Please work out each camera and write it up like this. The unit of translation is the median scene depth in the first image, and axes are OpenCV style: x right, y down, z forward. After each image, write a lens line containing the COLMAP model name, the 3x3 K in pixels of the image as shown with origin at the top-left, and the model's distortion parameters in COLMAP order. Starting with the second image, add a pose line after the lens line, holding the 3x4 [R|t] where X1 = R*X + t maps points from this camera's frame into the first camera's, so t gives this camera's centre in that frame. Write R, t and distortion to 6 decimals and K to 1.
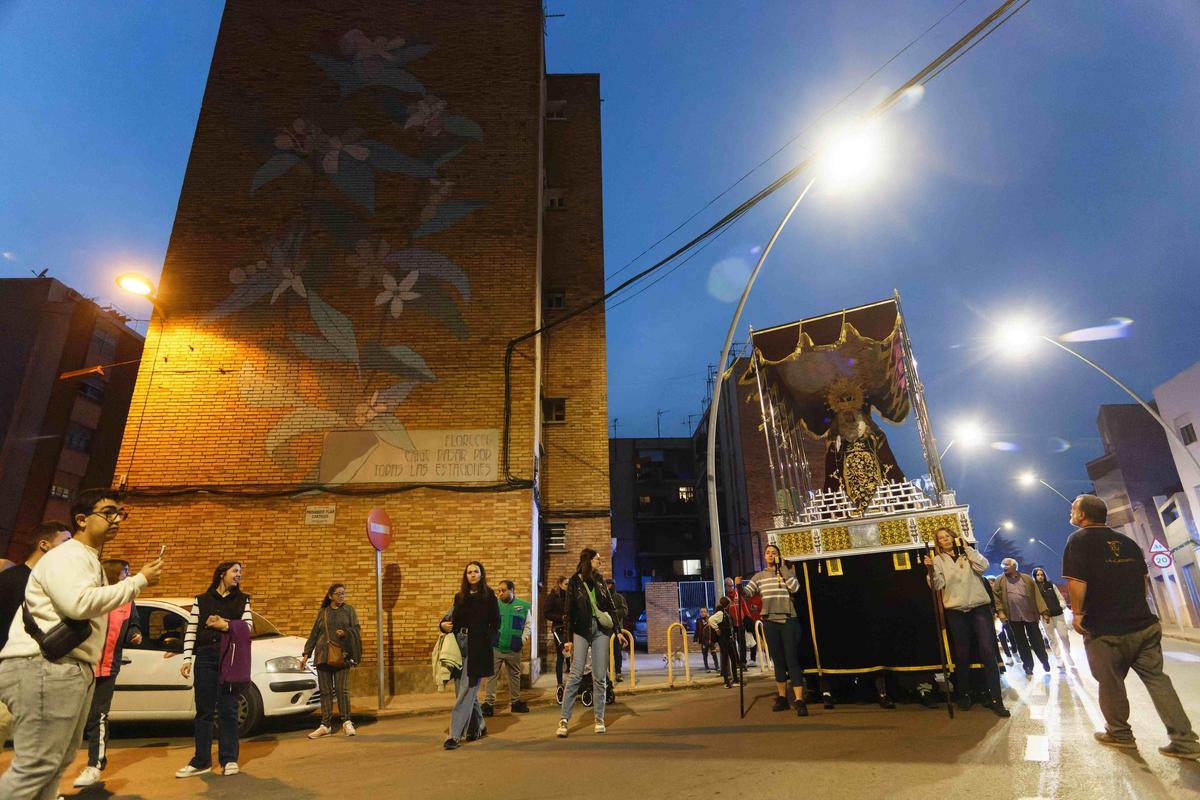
lens RADIAL K [[664.4, 0, 600.0], [0, 664.4, 400.0], [0, 0, 1]] dist [-0.004609, 0.000496]
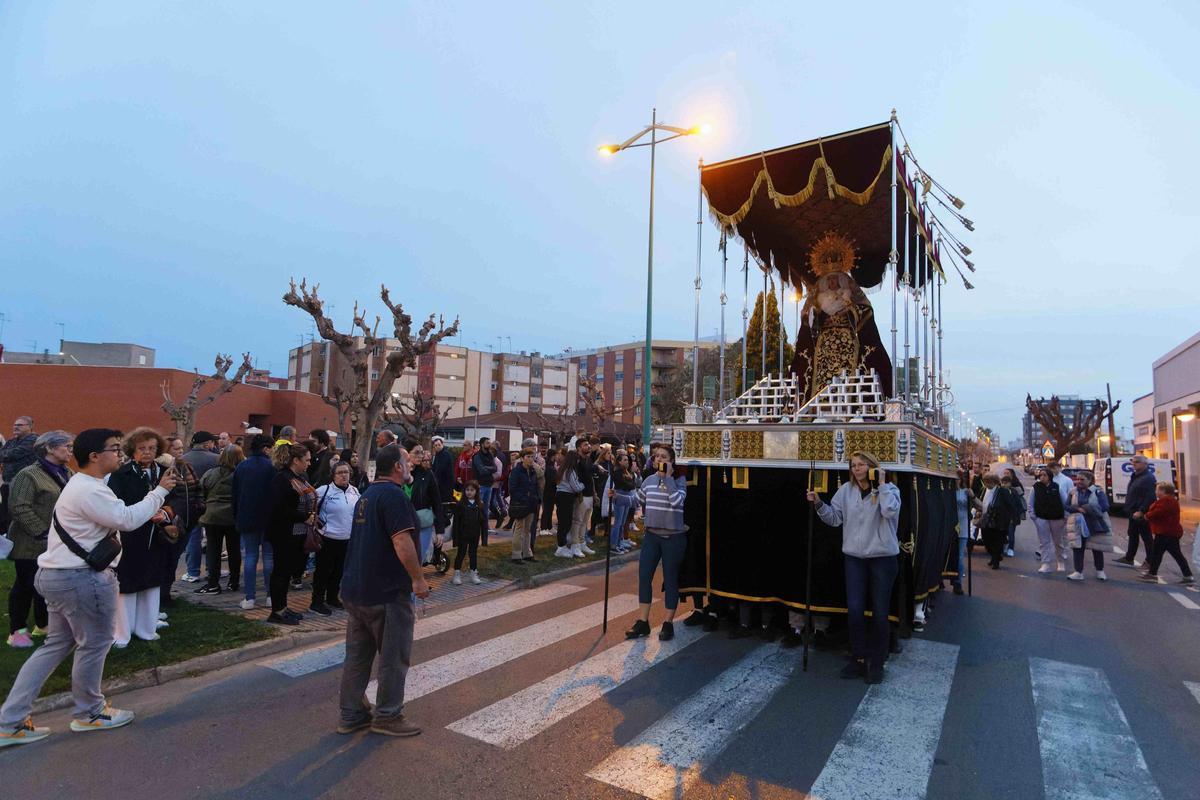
lens RADIAL K [[664.4, 0, 600.0], [0, 664.4, 400.0], [0, 0, 1]] dist [-0.004609, 0.000496]
pose [[0.989623, 0.069754, -0.125619, 0.278445], [-0.035181, 0.965279, 0.258842, -0.046709], [0.139312, -0.251737, 0.957716, 0.217348]]
